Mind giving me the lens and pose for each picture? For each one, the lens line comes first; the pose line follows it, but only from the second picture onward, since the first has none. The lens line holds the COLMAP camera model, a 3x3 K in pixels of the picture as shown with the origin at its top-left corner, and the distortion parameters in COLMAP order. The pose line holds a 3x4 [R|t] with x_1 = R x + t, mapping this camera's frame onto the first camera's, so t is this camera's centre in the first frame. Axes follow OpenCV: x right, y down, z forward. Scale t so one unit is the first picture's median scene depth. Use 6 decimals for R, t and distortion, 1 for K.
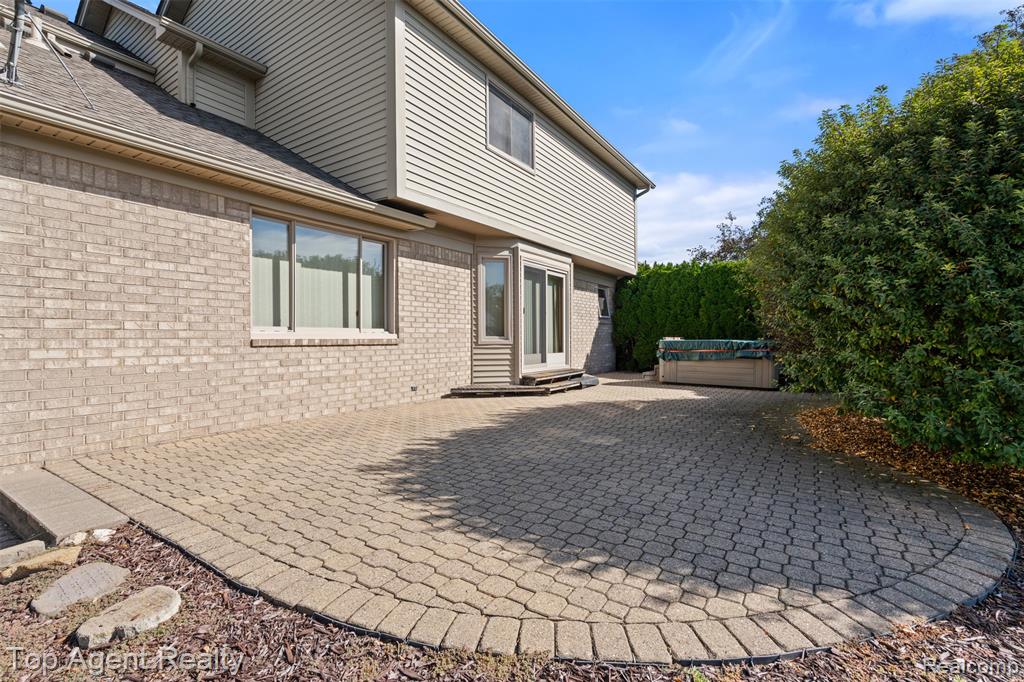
lens RADIAL K [[459.0, 0, 509.2], [0, 459.0, 335.9], [0, 0, 1]] dist [-0.002540, 0.000643]
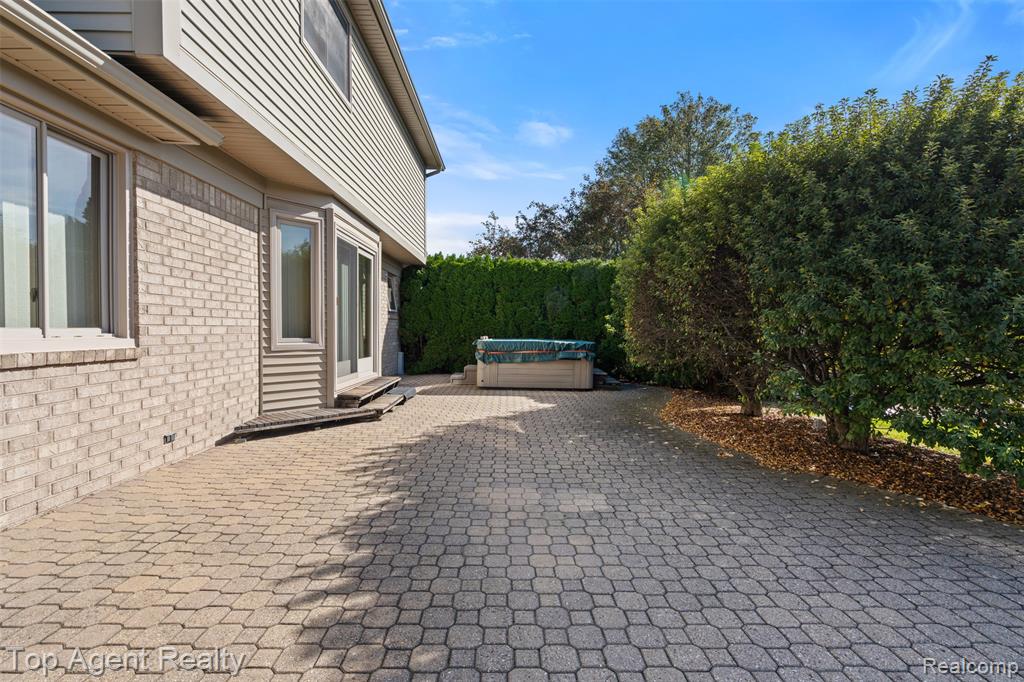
lens RADIAL K [[459.0, 0, 509.2], [0, 459.0, 335.9], [0, 0, 1]] dist [-0.002540, 0.000643]
pose [[0.823126, 0.001294, 0.567858, -0.163820], [-0.012299, 0.999803, 0.015549, -0.017338], [-0.567726, -0.019783, 0.822980, 0.293572]]
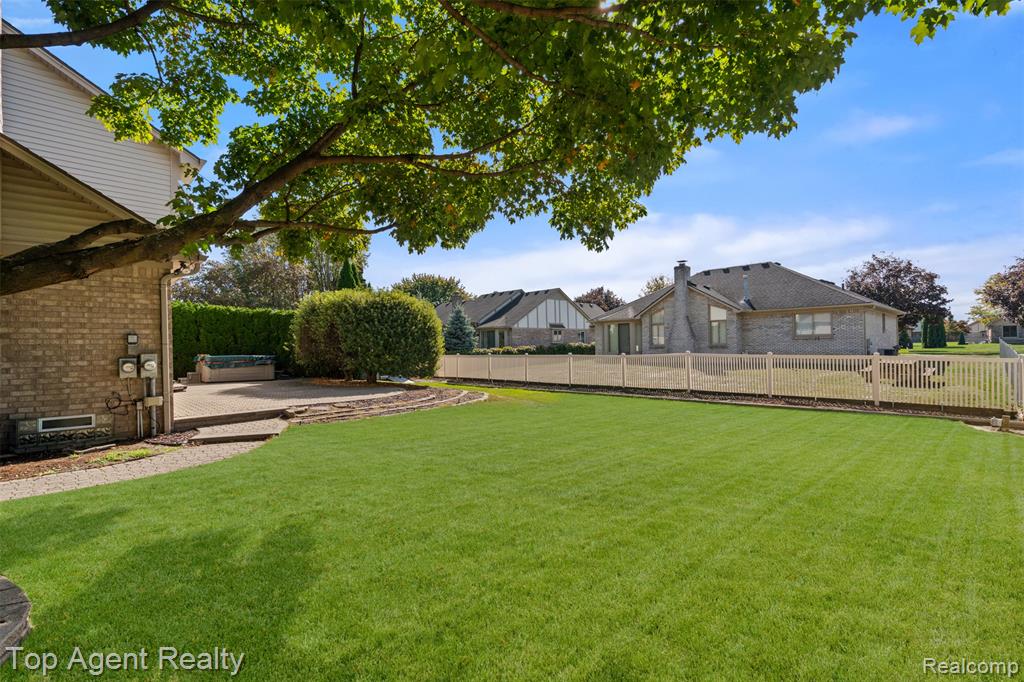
lens RADIAL K [[454.1, 0, 524.4], [0, 454.1, 343.1], [0, 0, 1]] dist [-0.000843, -0.000277]
pose [[0.183614, 0.009124, 0.982956, -1.318314], [0.009098, 0.999898, -0.010980, -0.012878], [-0.982956, 0.010959, 0.183513, -0.507444]]
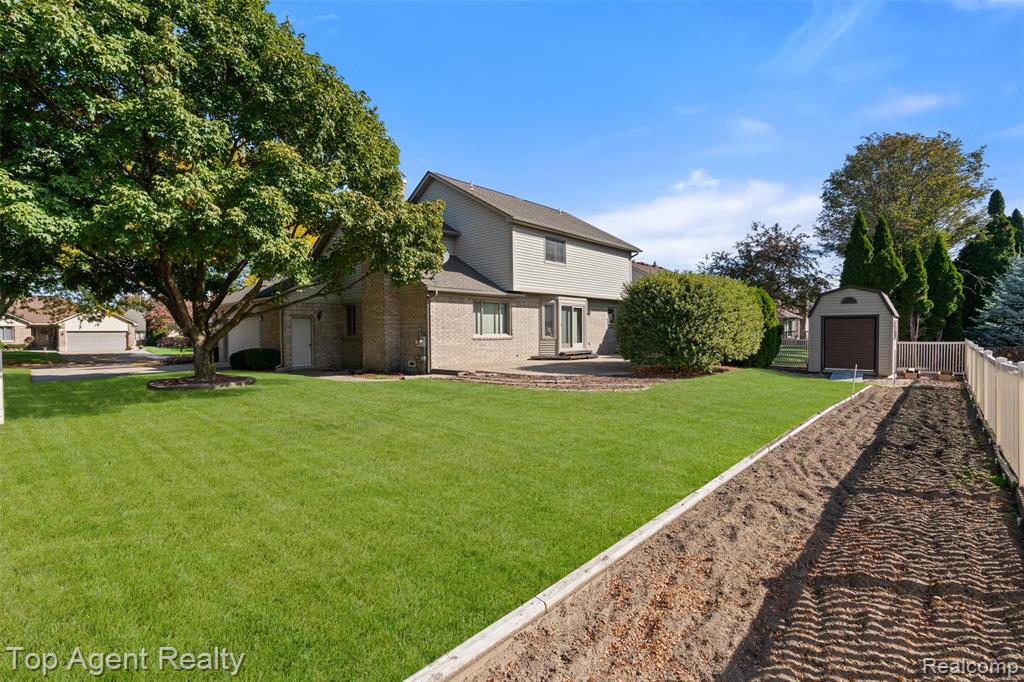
lens RADIAL K [[459.0, 0, 509.2], [0, 459.0, 335.9], [0, 0, 1]] dist [-0.002540, 0.000643]
pose [[0.986685, -0.000383, -0.162640, 0.165288], [0.003030, 0.999867, 0.016023, -0.039536], [0.162612, -0.016303, 0.986555, -1.498837]]
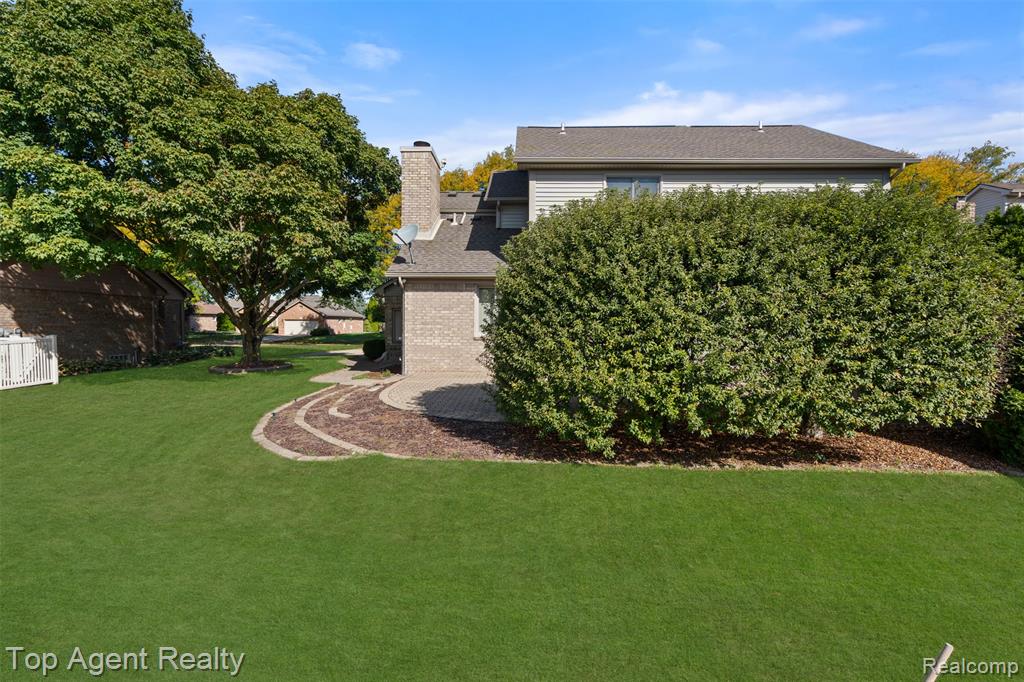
lens RADIAL K [[459.0, 0, 509.2], [0, 459.0, 335.9], [0, 0, 1]] dist [-0.002540, 0.000643]
pose [[0.542366, 0.026801, -0.839715, 1.079864], [-0.003400, 0.999553, 0.029706, -0.048093], [0.840135, -0.013257, 0.542215, -0.144272]]
